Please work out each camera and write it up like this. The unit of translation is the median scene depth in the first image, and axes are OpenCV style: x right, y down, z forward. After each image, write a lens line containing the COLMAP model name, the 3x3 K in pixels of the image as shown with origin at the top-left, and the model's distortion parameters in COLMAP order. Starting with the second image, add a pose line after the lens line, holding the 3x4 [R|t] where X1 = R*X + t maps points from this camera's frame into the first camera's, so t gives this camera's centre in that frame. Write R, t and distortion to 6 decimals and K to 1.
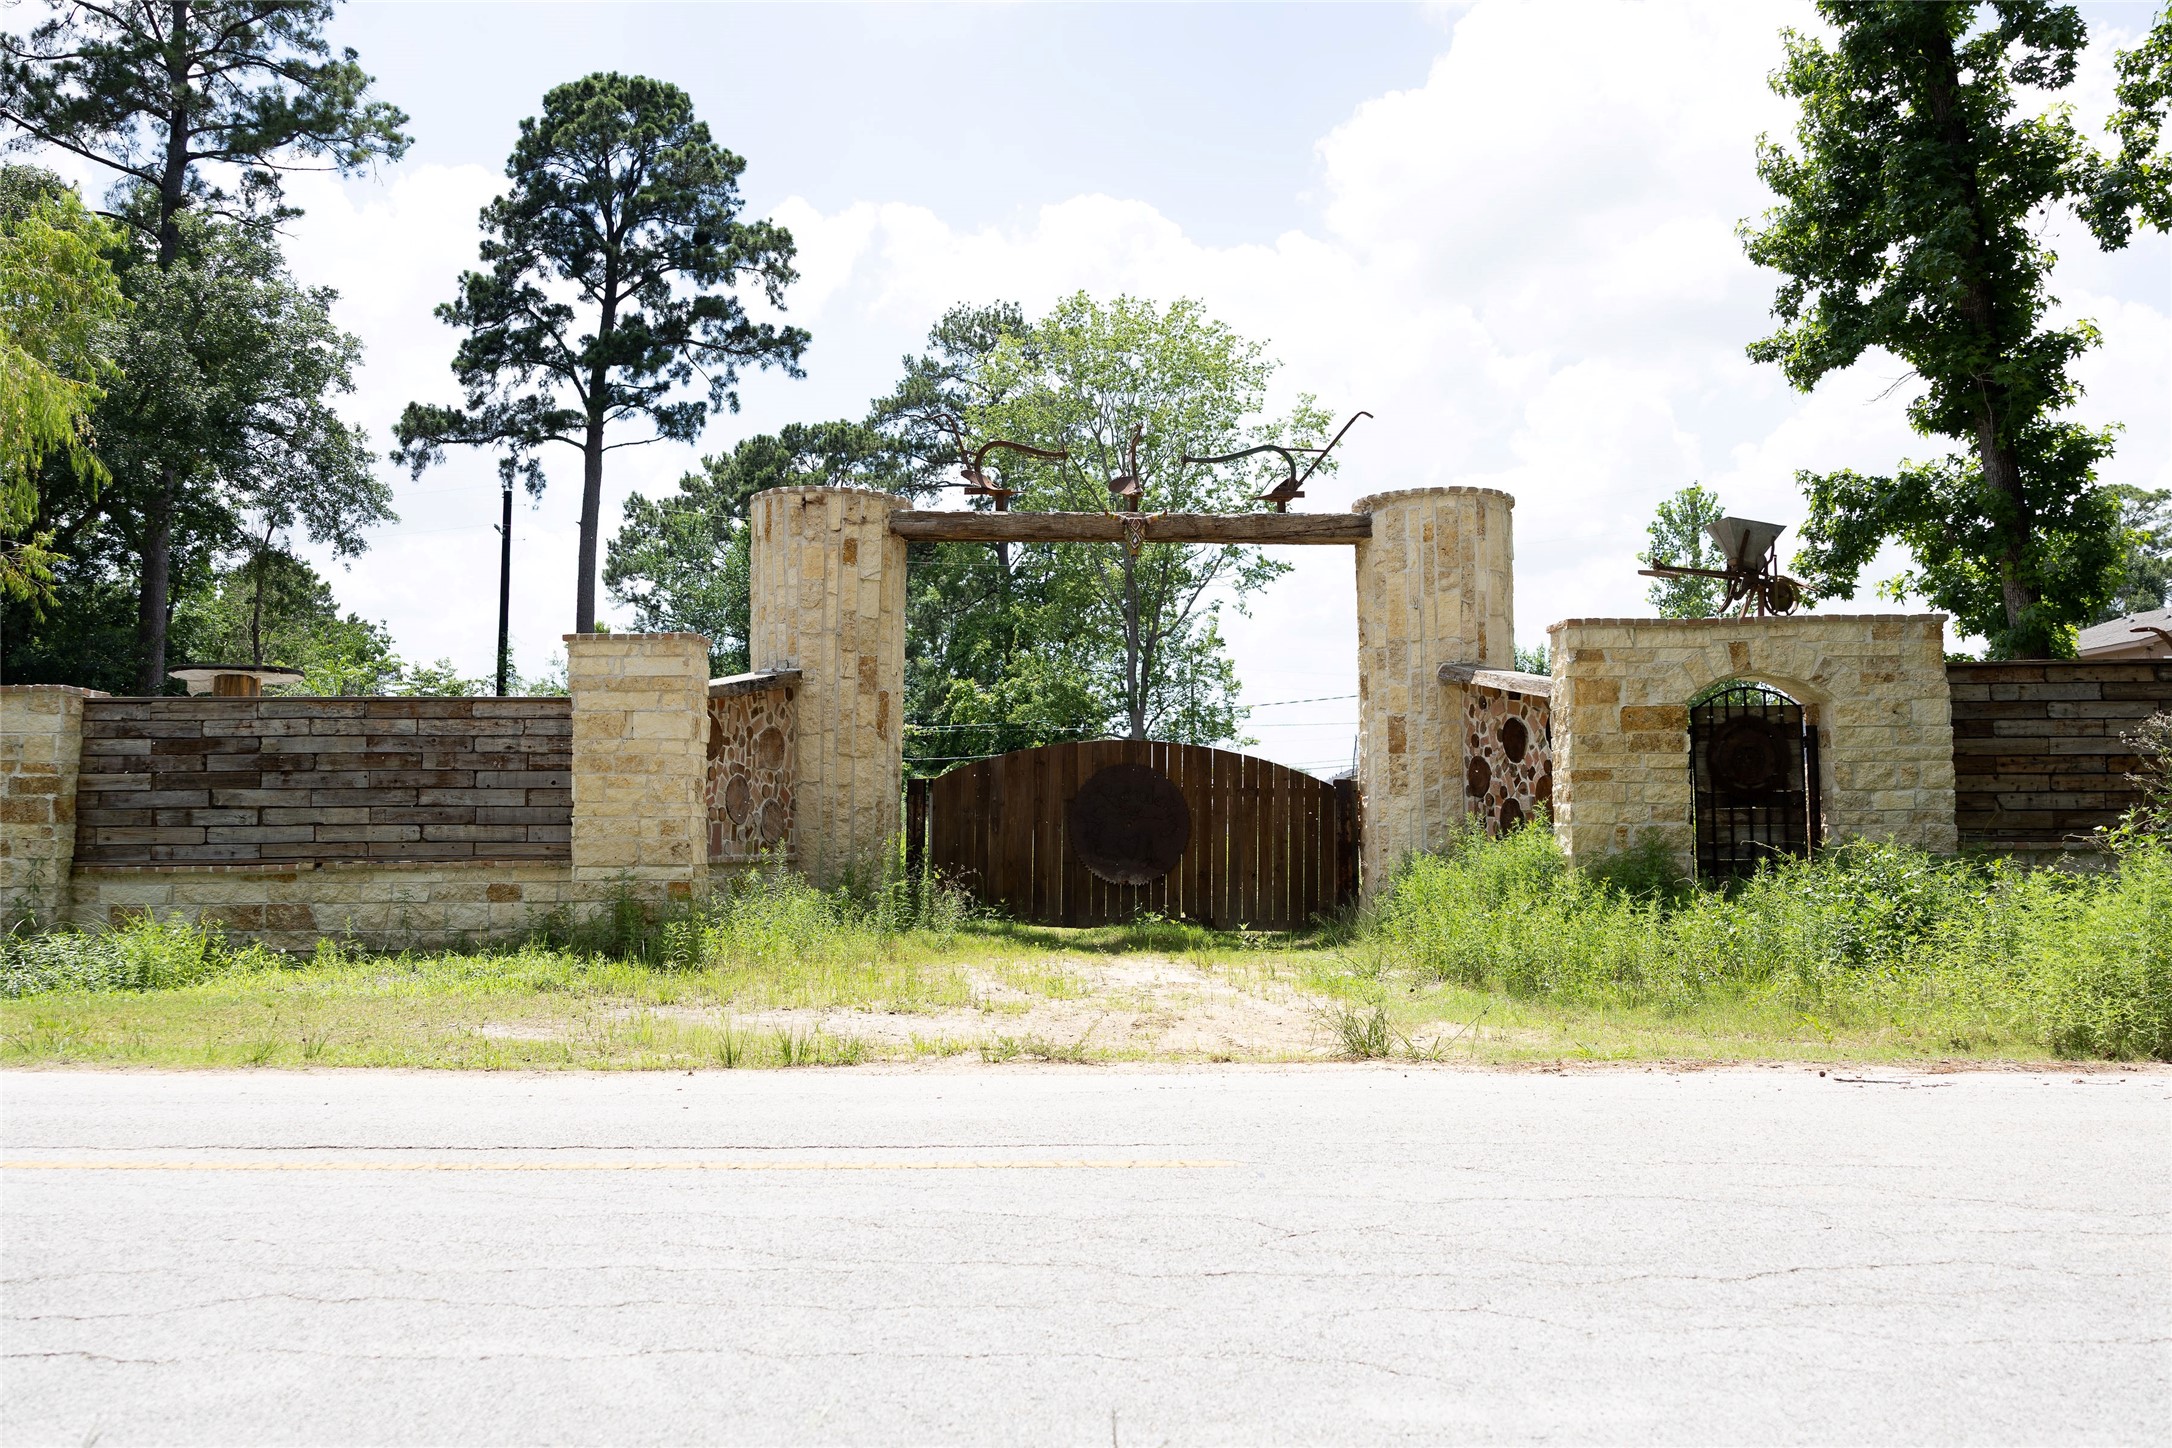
lens RADIAL K [[1738.7, 0, 1092.2], [0, 1738.7, 711.9], [0, 0, 1]] dist [0.021280, -0.013706]
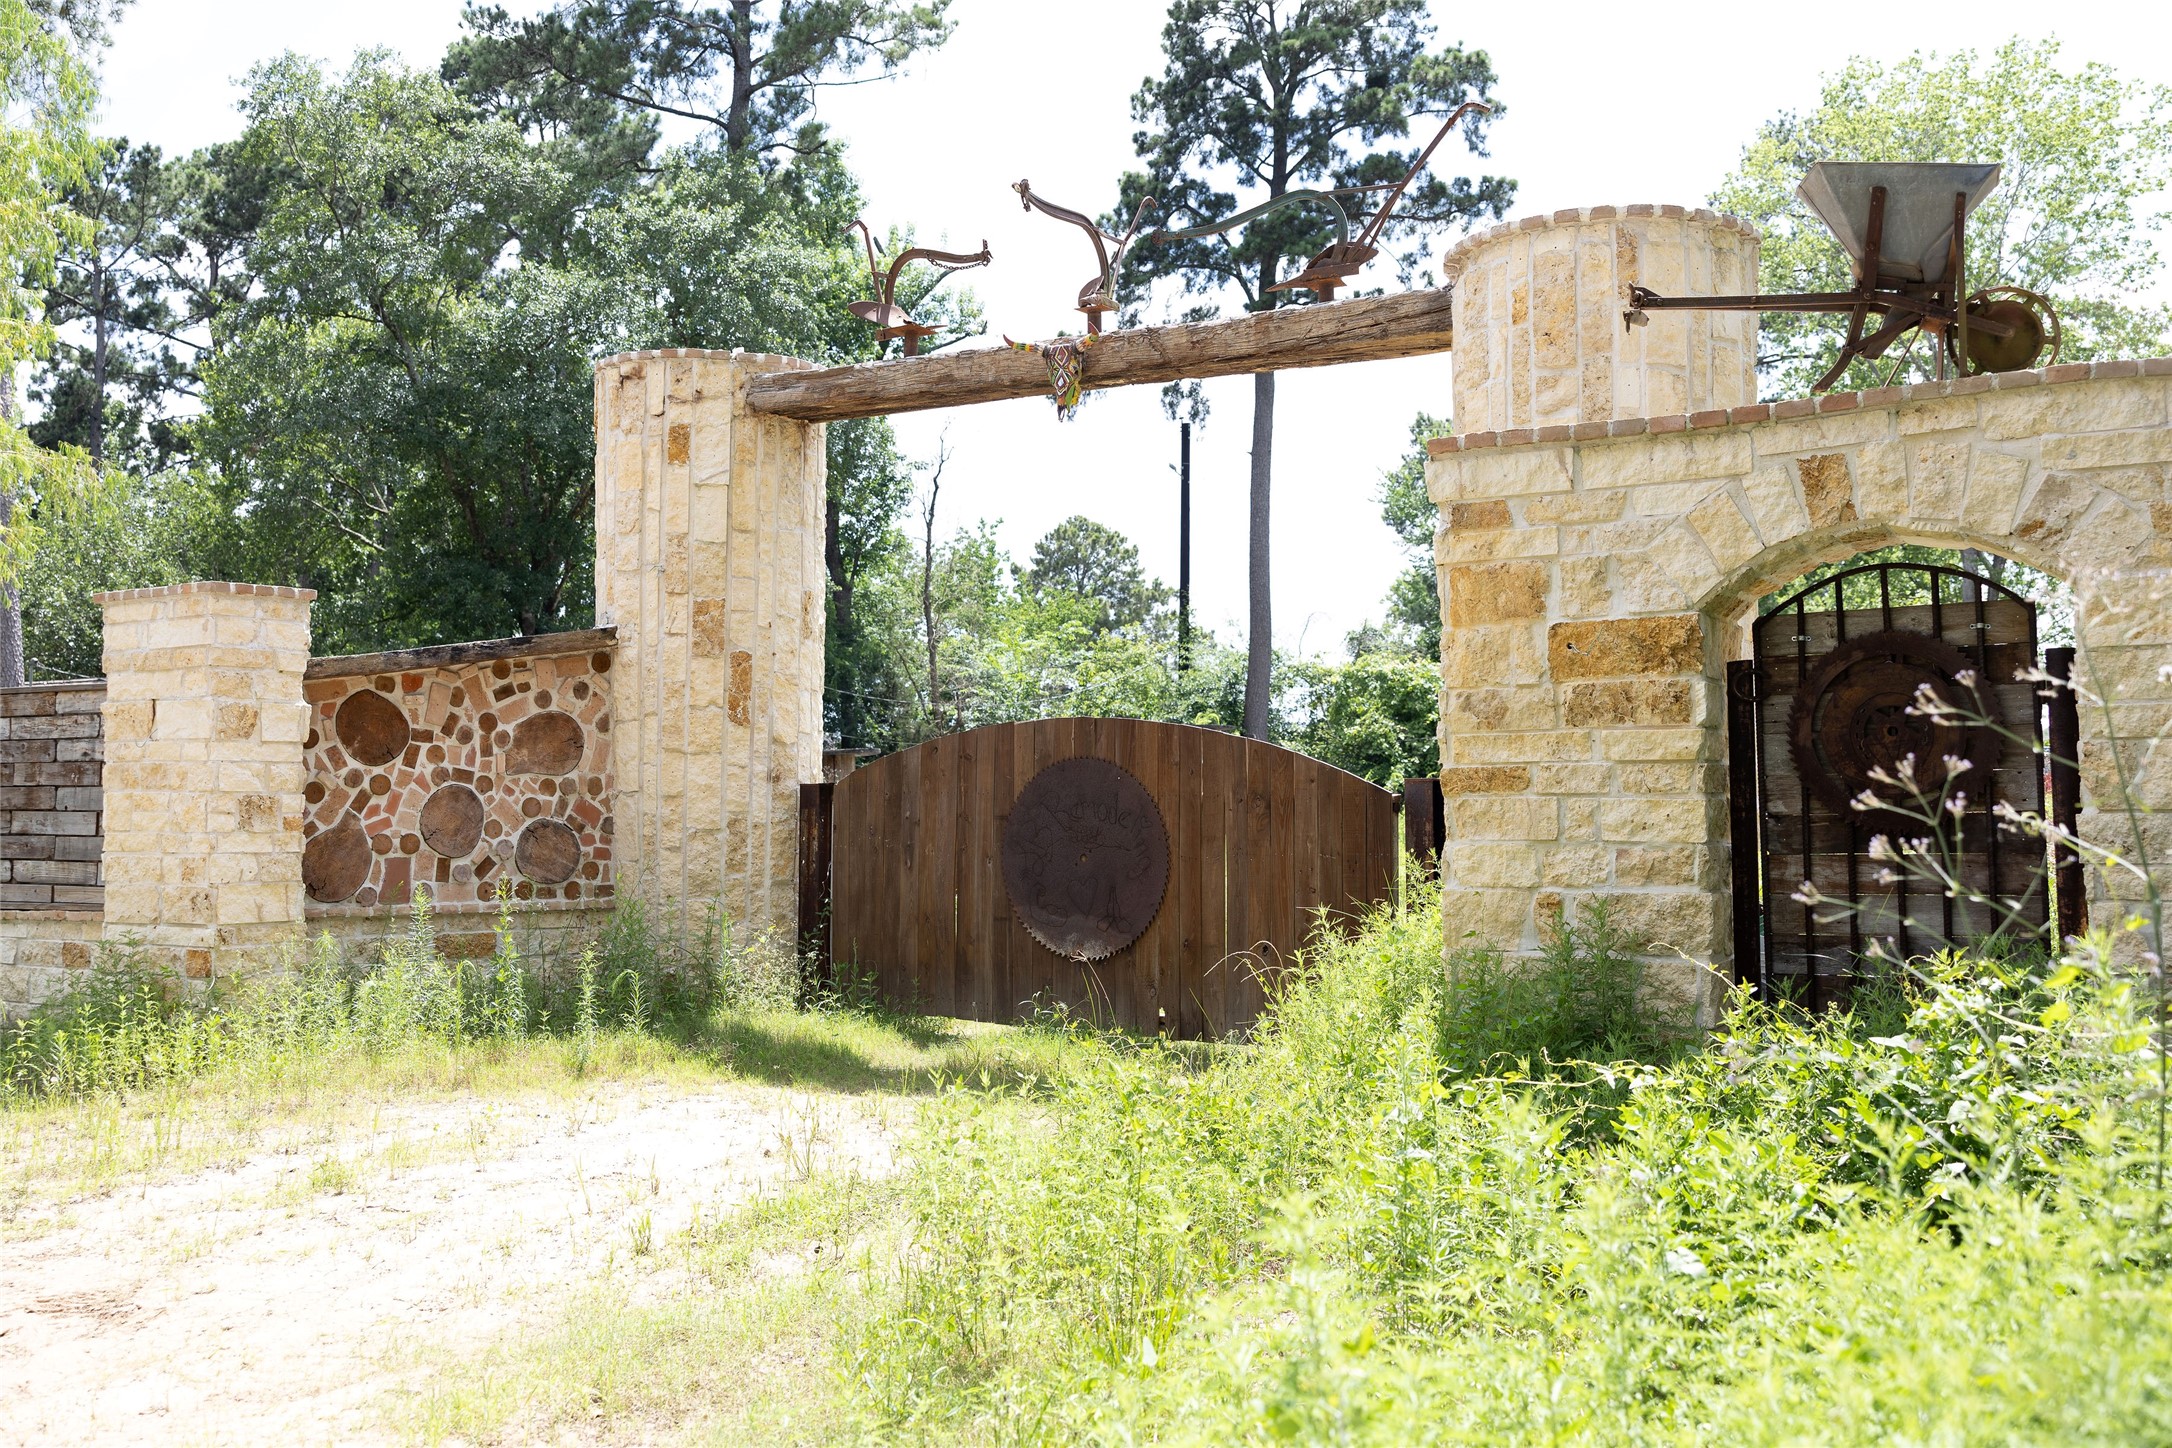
lens RADIAL K [[2024.1, 0, 1086.4], [0, 2024.1, 680.5], [0, 0, 1]] dist [0.016993, 0.000000]
pose [[0.863299, -0.034111, -0.503538, 0.384061], [0.035962, 0.999335, -0.006042, 0.008418], [0.503410, -0.012893, 0.863952, 0.408820]]
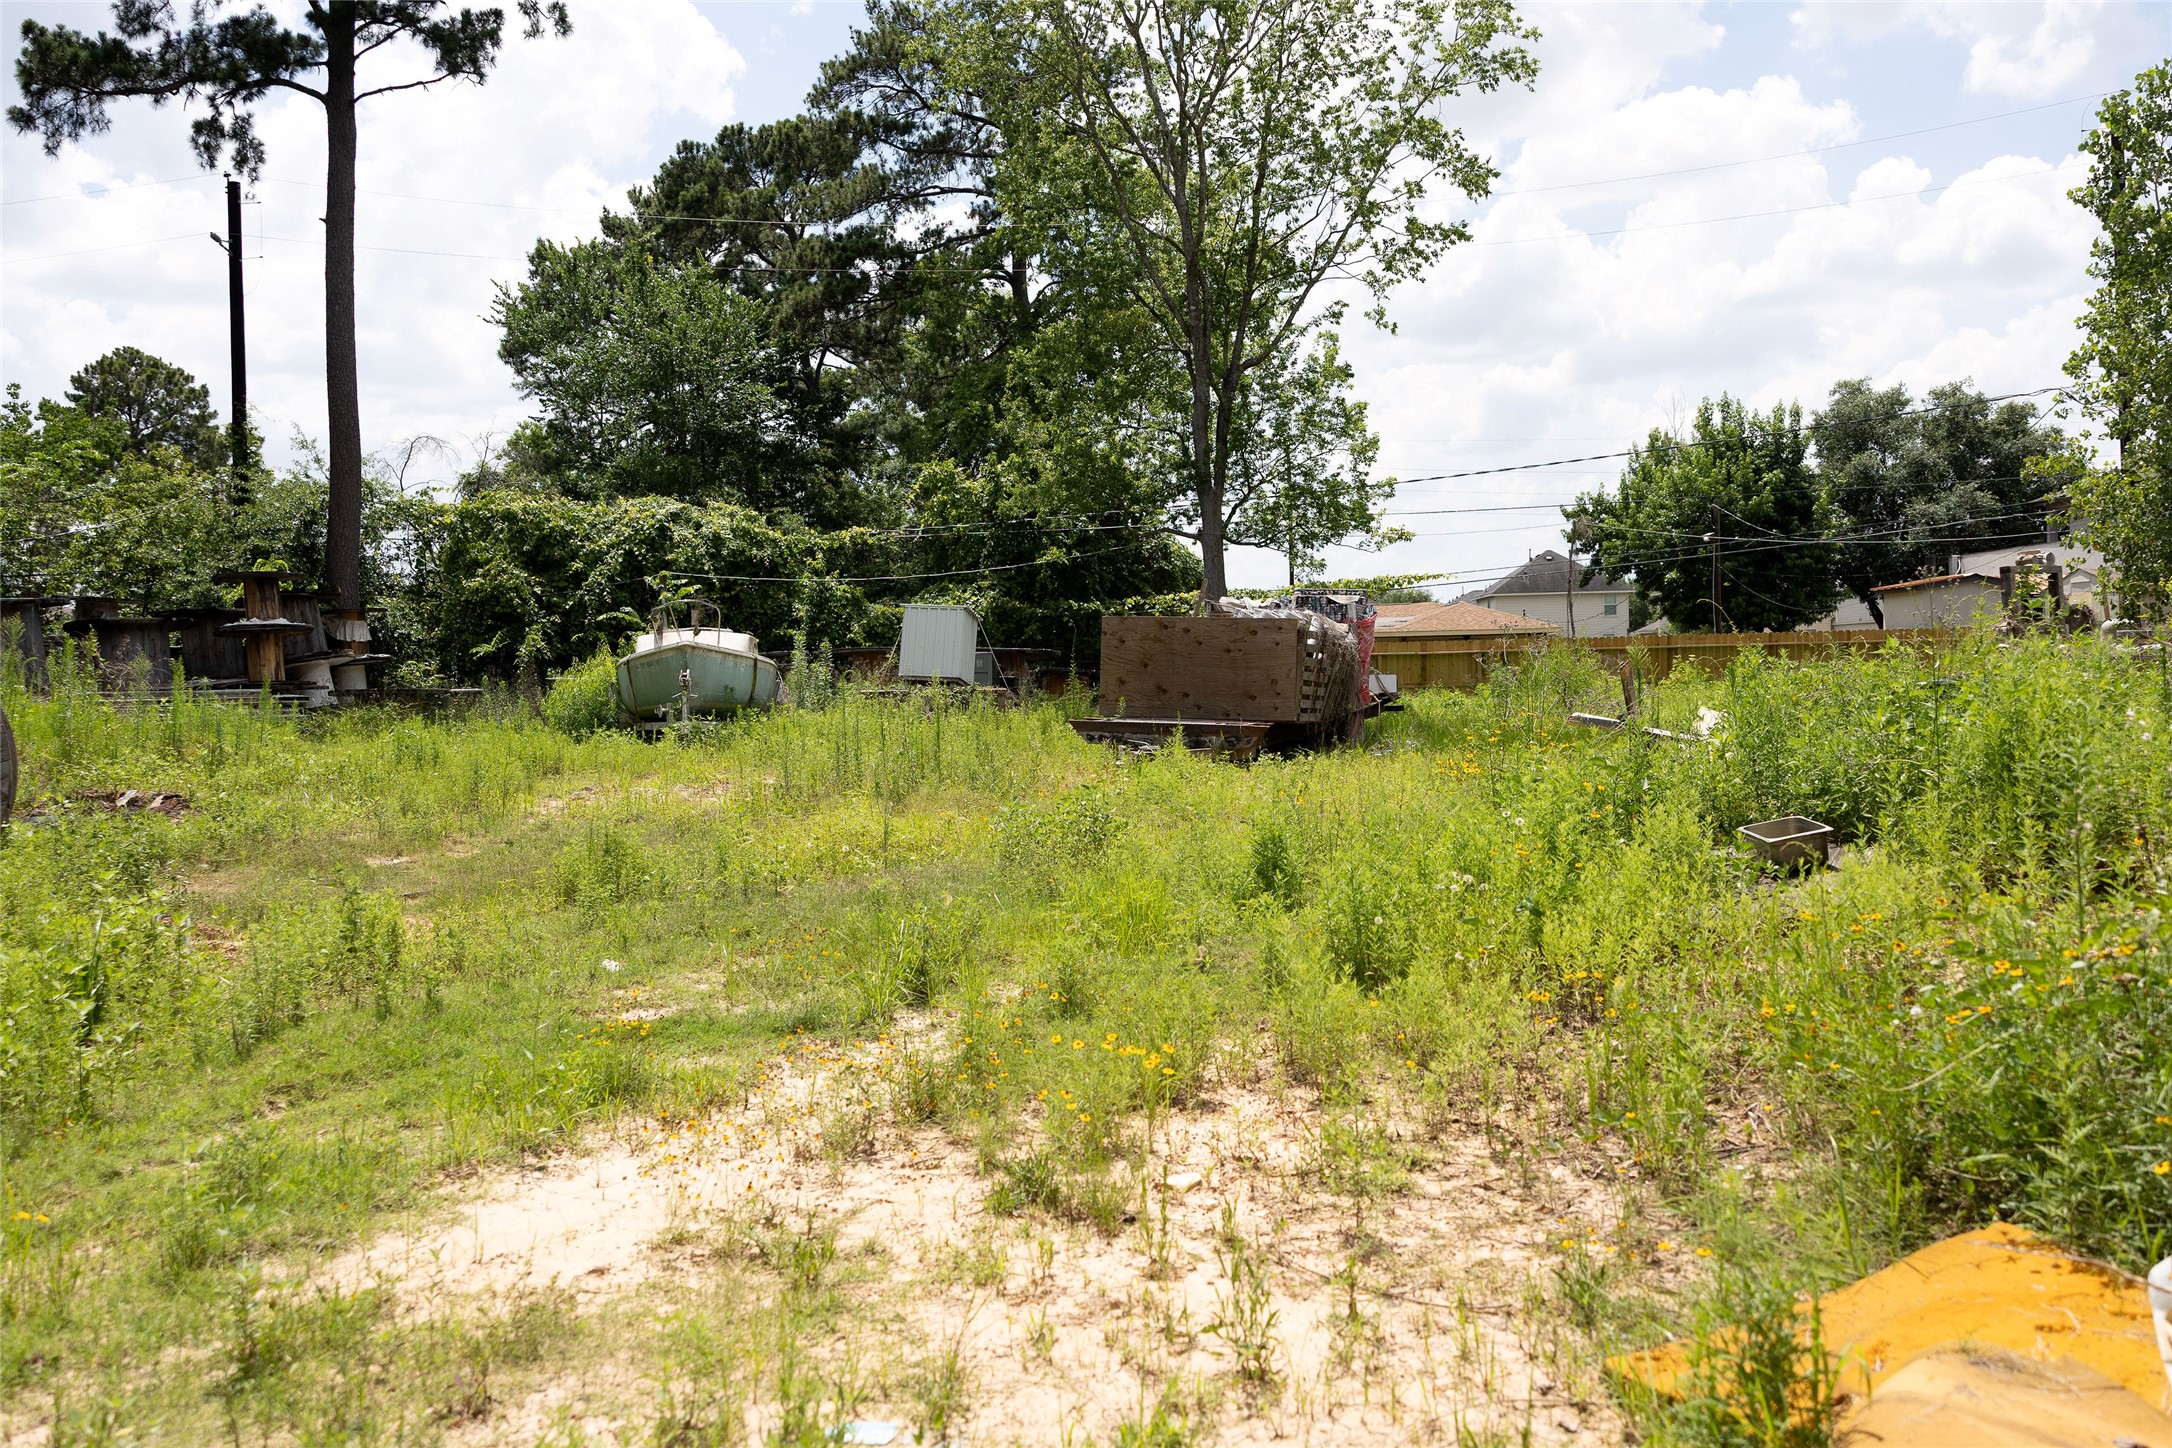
lens RADIAL K [[1738.7, 0, 1085.5], [0, 1738.7, 708.5], [0, 0, 1]] dist [0.021280, -0.013706]
pose [[0.998102, -0.021929, -0.057549, 0.048339], [0.027244, 0.995270, 0.093252, 0.054595], [0.055232, -0.094643, 0.993978, 1.176336]]
